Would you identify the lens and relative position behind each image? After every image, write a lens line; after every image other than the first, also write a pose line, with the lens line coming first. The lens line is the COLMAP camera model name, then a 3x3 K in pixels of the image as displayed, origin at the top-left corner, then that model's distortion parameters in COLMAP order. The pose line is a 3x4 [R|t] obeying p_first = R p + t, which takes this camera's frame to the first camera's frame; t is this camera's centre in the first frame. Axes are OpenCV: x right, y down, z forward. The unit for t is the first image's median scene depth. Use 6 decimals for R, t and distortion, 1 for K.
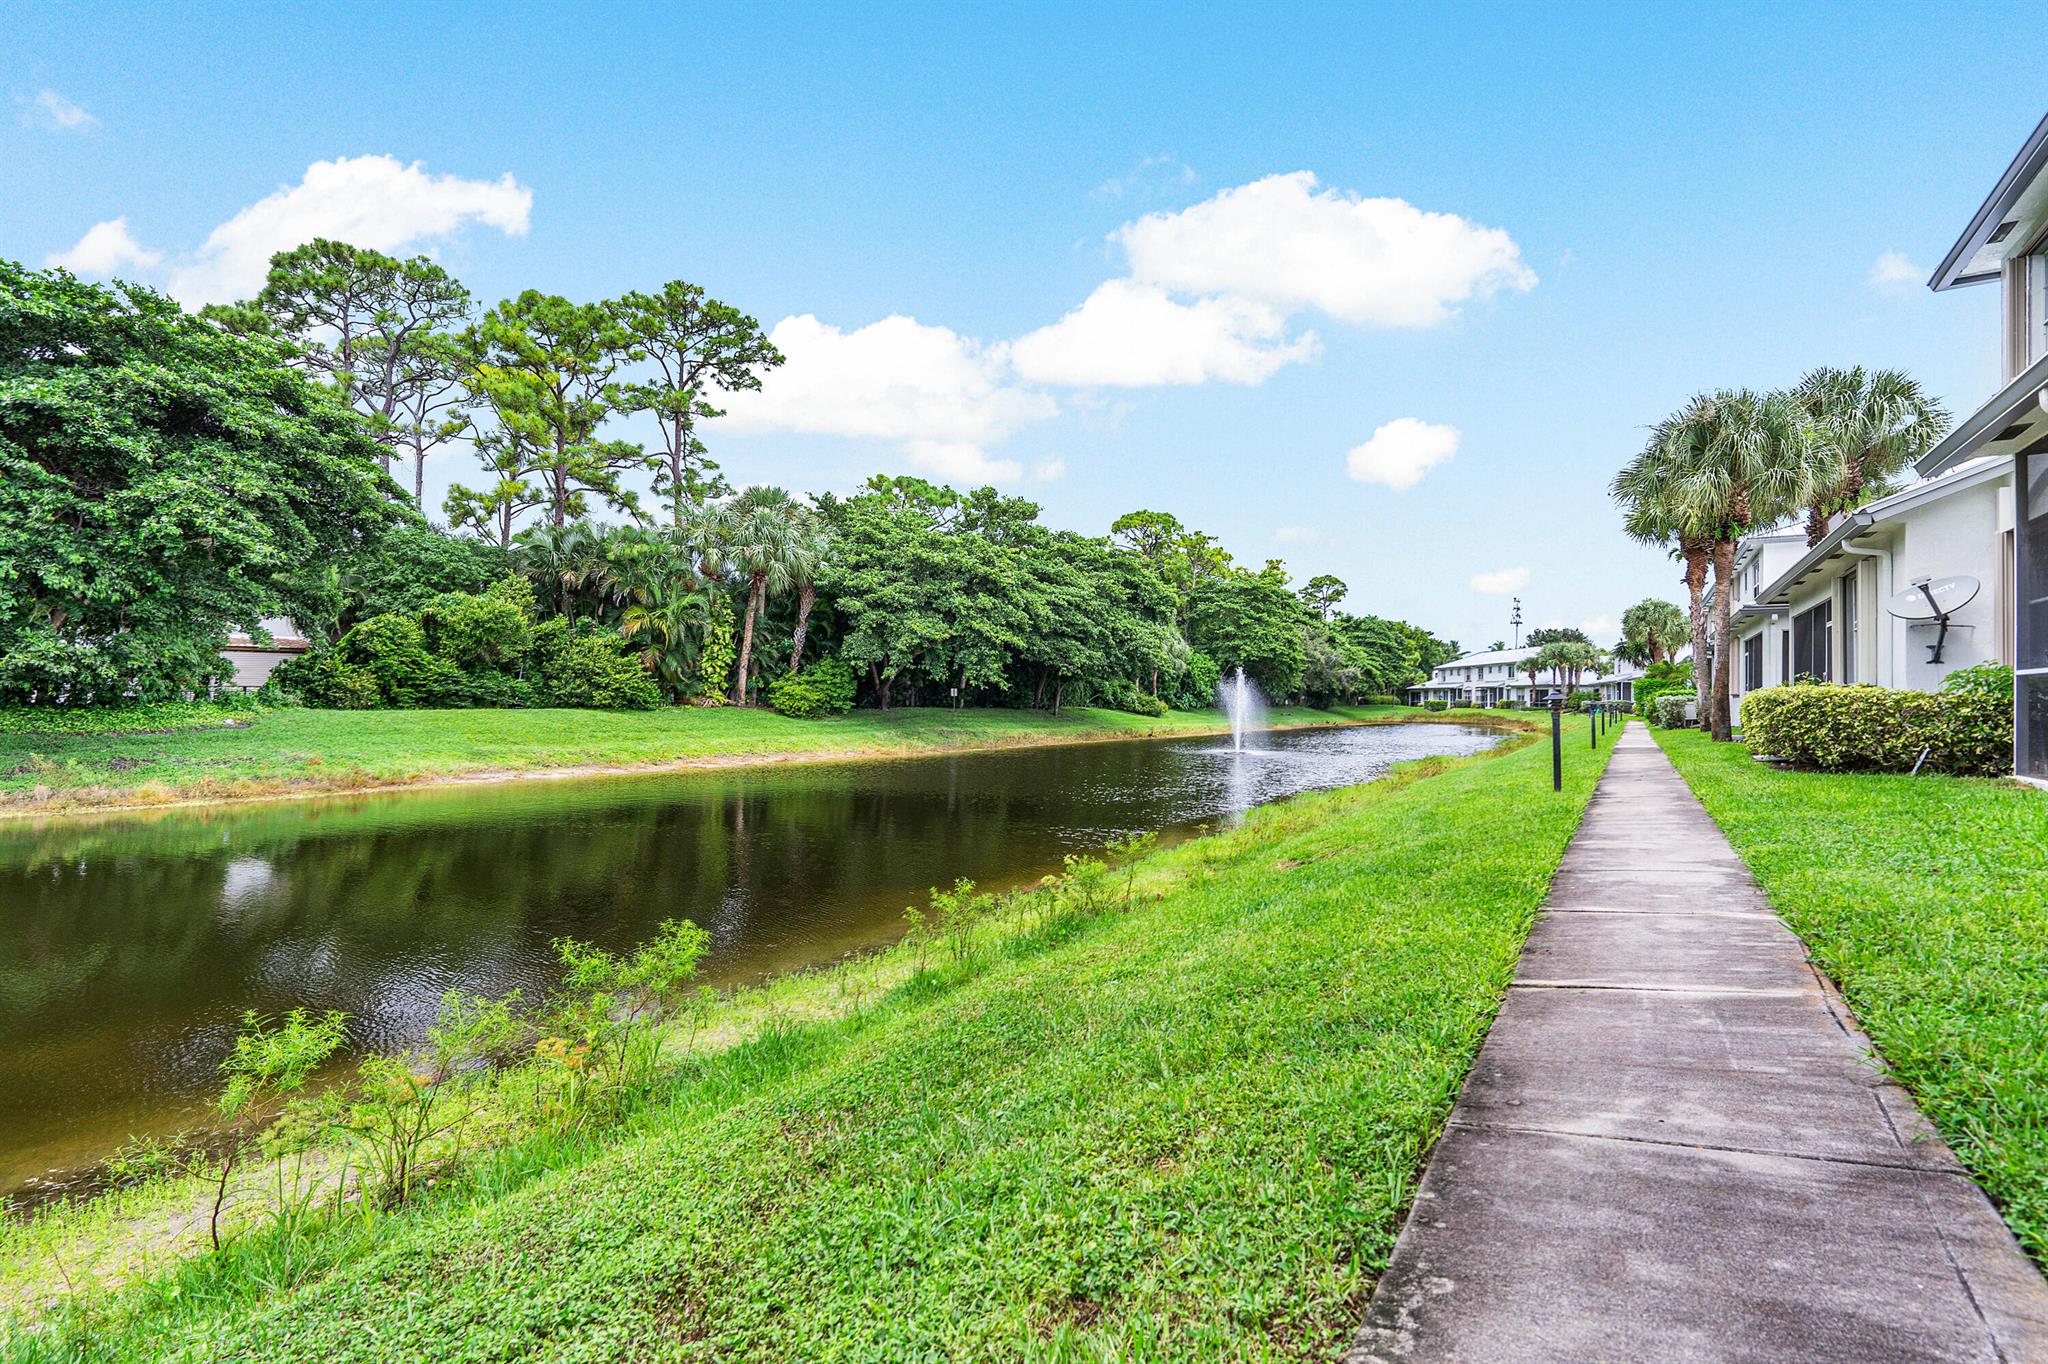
lens RADIAL K [[960.4, 0, 1014.9], [0, 960.4, 687.2], [0, 0, 1]] dist [-0.009670, 0.003158]
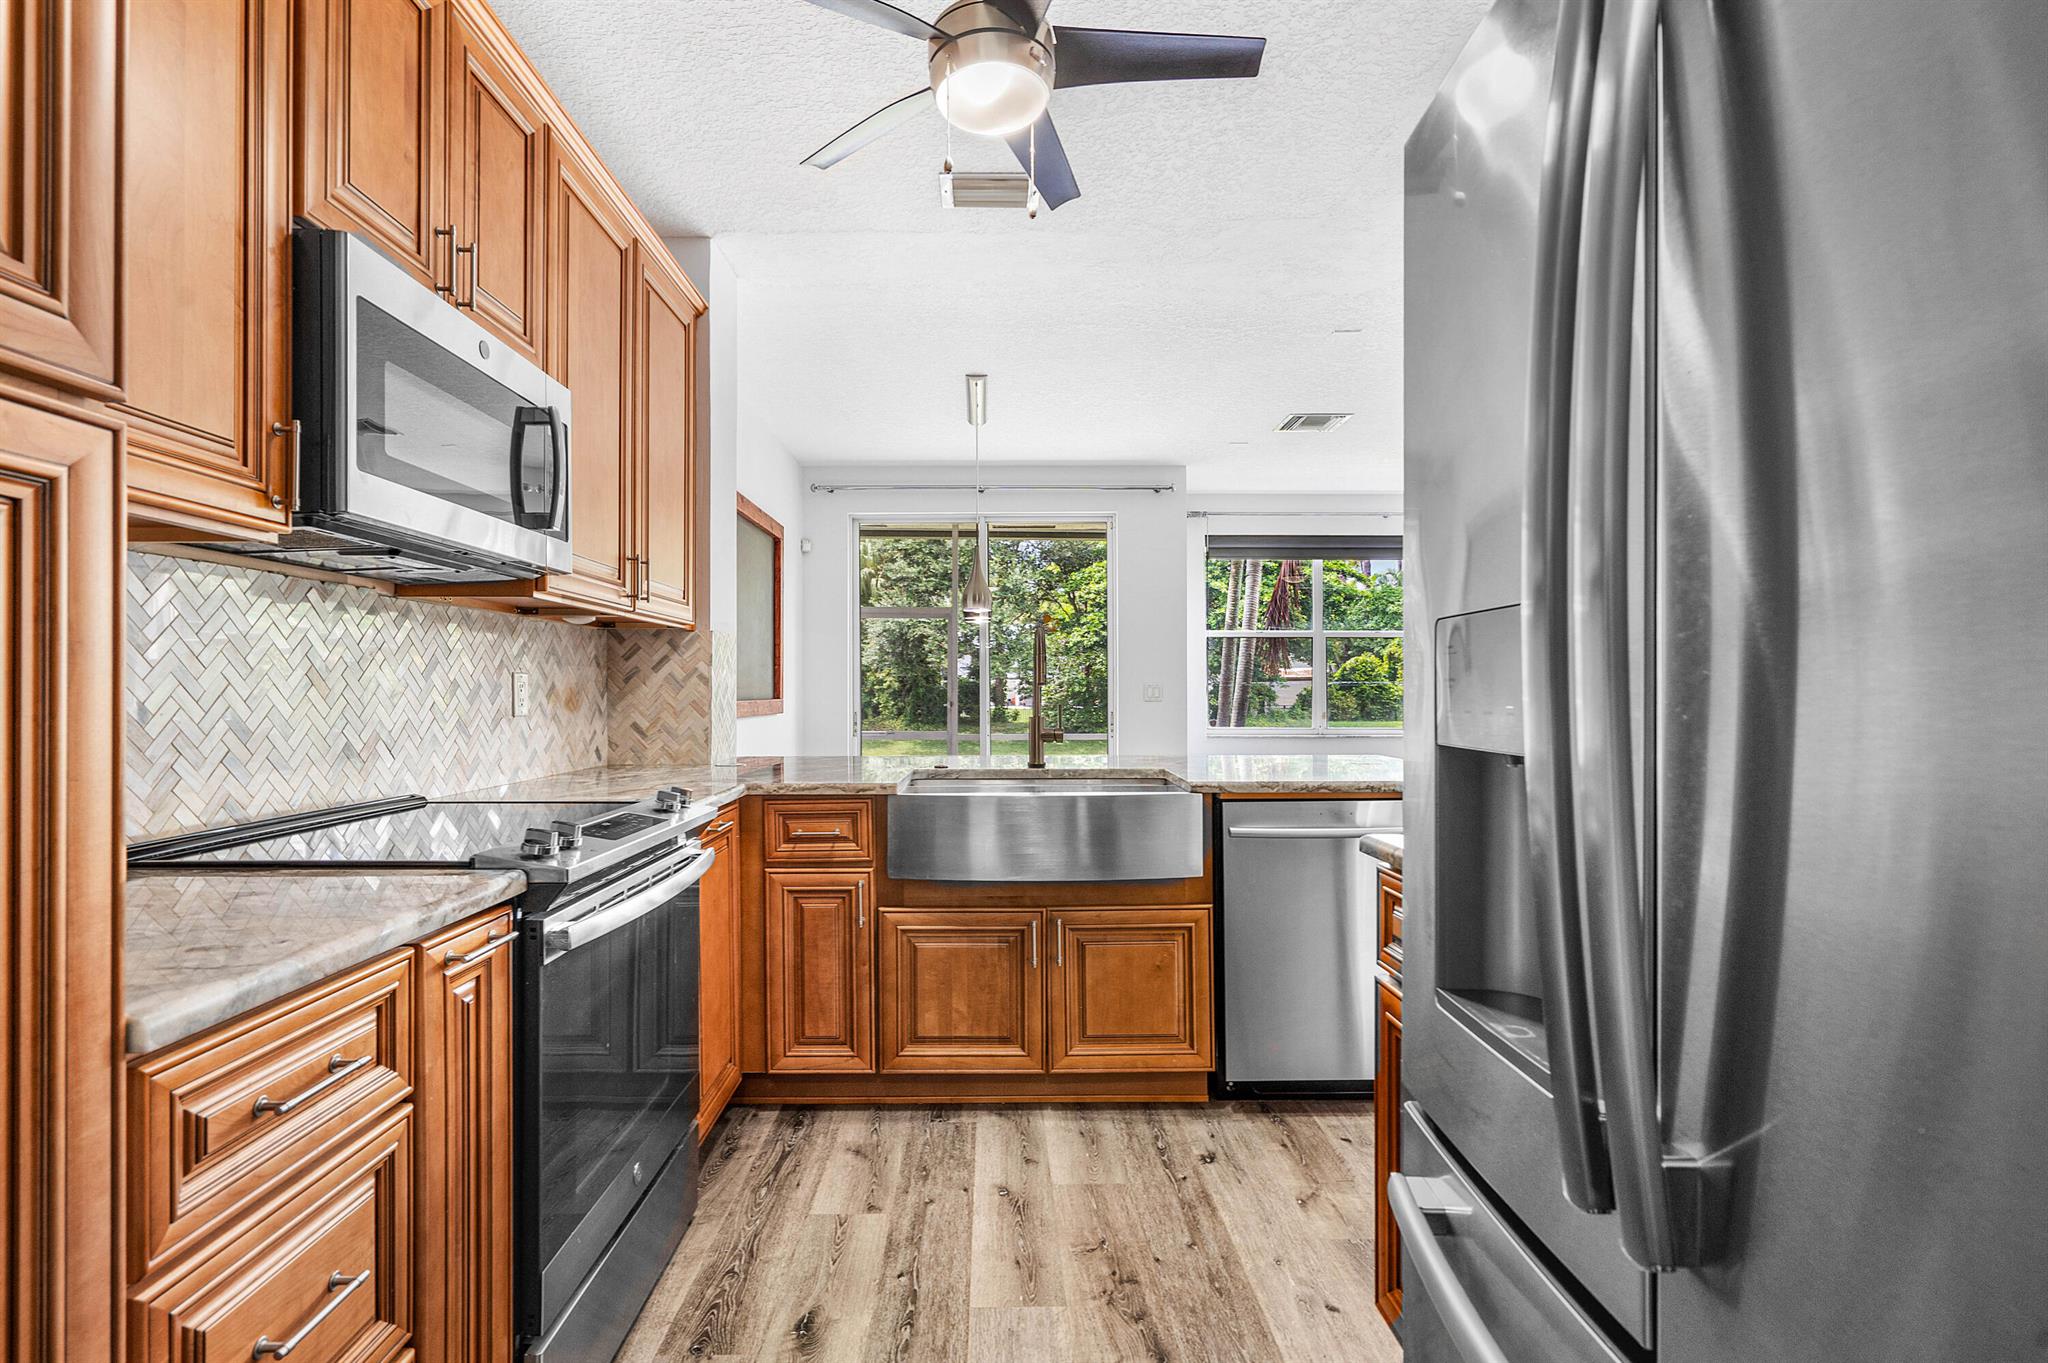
lens RADIAL K [[960.4, 0, 1028.1], [0, 960.4, 692.2], [0, 0, 1]] dist [-0.009670, 0.003158]
pose [[0.572924, -0.015375, -0.819464, 0.218134], [0.008381, 0.999882, -0.012901, -0.006514], [0.819566, 0.000523, 0.572985, -0.212670]]
